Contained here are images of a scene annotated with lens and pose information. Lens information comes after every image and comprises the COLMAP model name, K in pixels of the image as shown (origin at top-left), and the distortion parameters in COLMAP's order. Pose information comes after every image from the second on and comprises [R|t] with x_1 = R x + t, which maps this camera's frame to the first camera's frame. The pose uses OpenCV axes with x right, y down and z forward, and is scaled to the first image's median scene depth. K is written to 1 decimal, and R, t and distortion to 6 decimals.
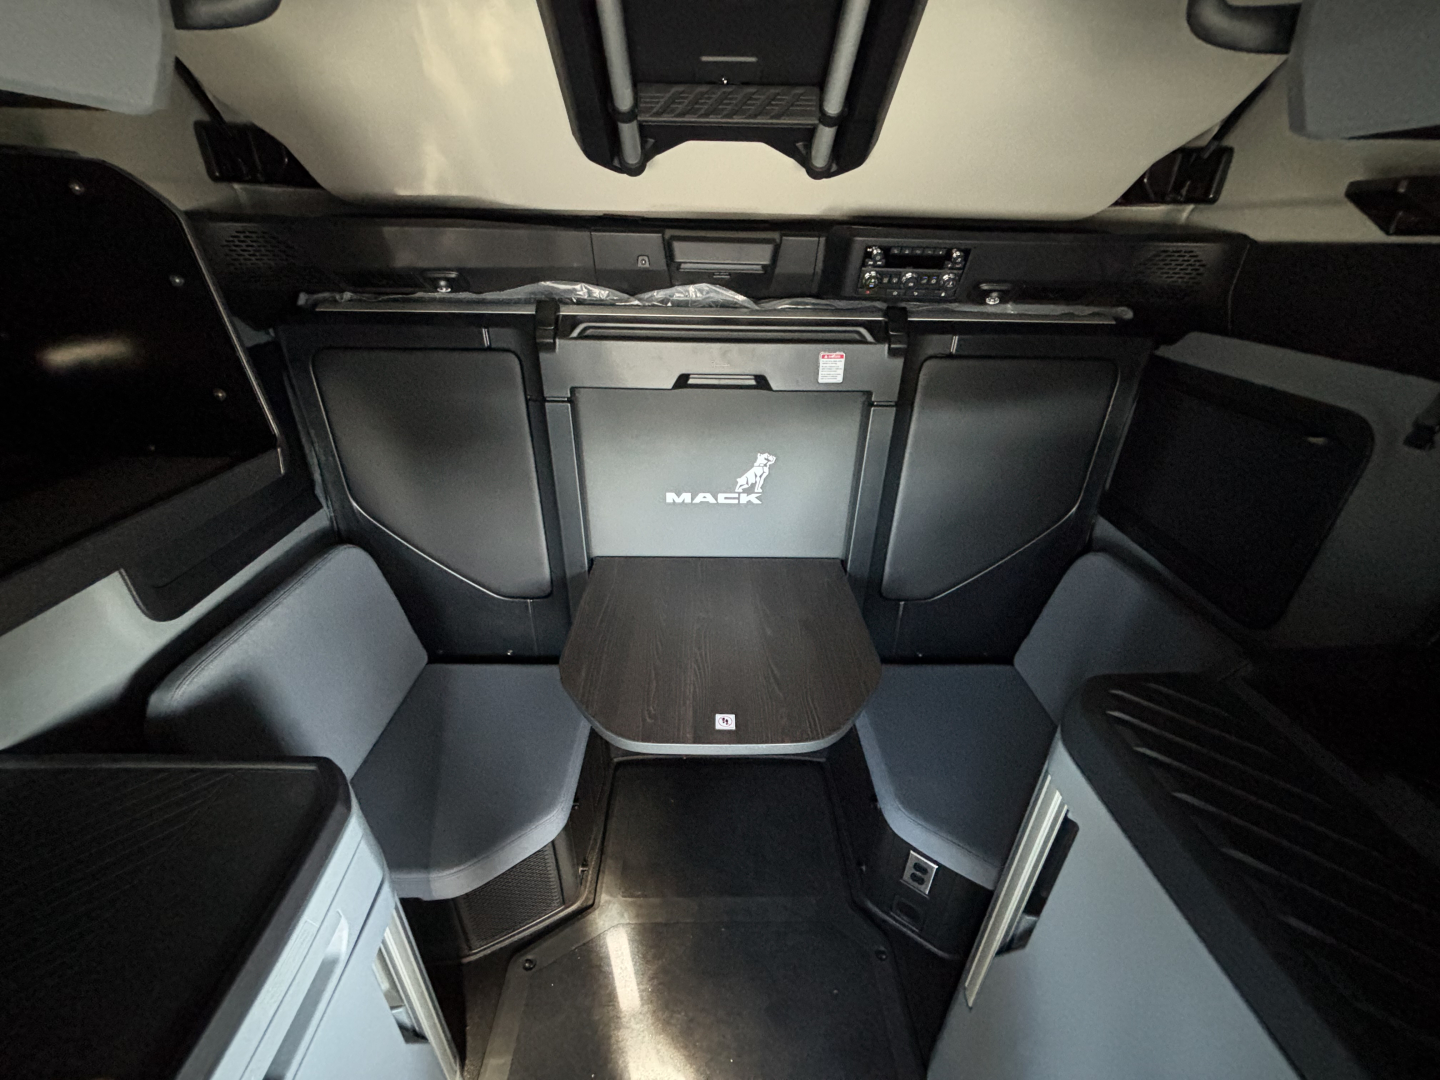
lens RADIAL K [[584.5, 0, 710.1], [0, 584.5, 539.7], [0, 0, 1]] dist [-0.001164, 0.000652]
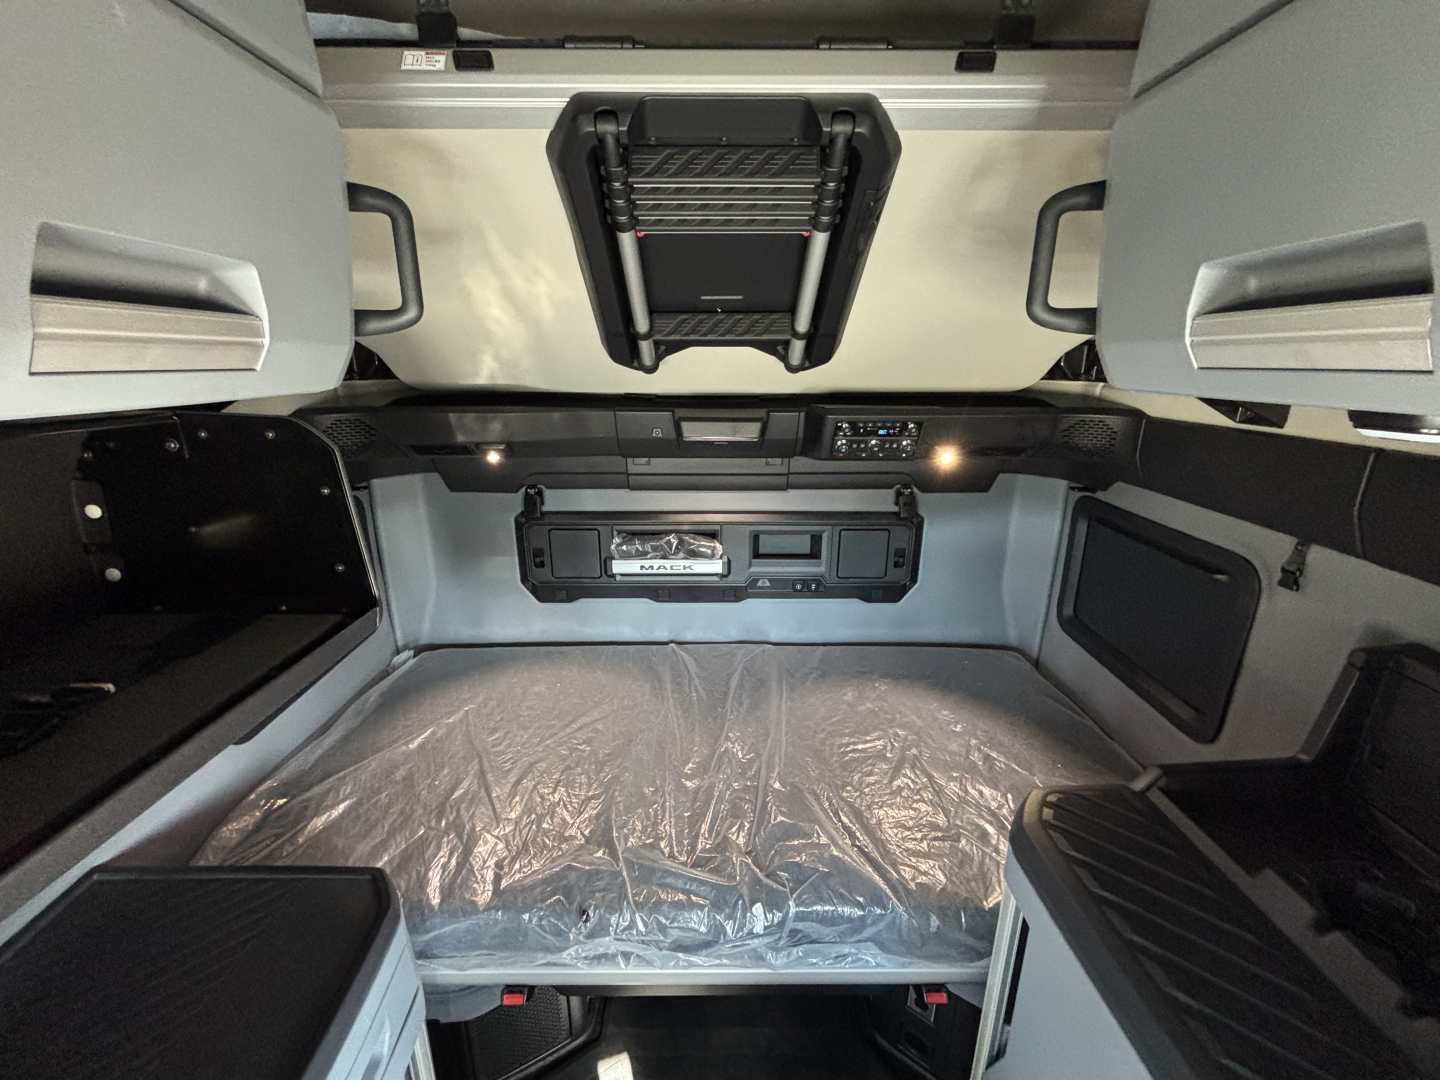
lens RADIAL K [[584.5, 0, 713.2], [0, 584.5, 537.4], [0, 0, 1]] dist [-0.001164, 0.000652]
pose [[0.999871, -0.011859, -0.010840, 0.015943], [0.009592, 0.981840, -0.189467, -0.028183], [0.012890, 0.189338, 0.981827, -0.159284]]
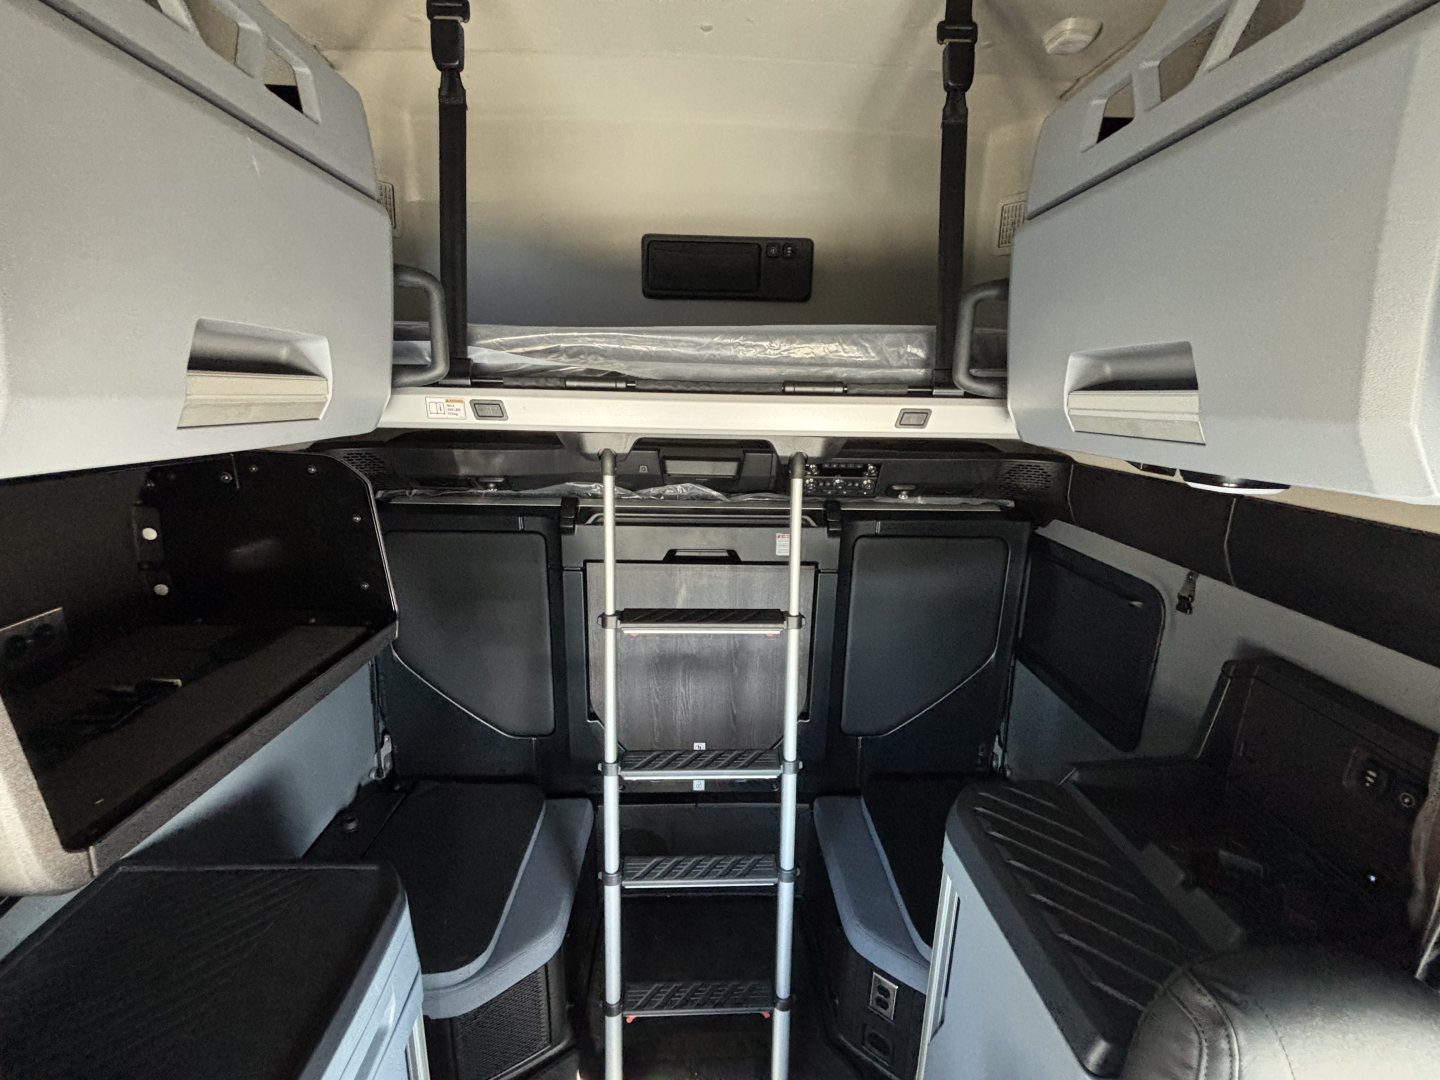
lens RADIAL K [[584.5, 0, 715.4], [0, 584.5, 531.9], [0, 0, 1]] dist [-0.001164, 0.000652]
pose [[0.999714, -0.000478, 0.023915, 0.020692], [0.006485, 0.967776, -0.251730, 0.004022], [-0.023024, 0.251813, 0.967502, -0.274546]]
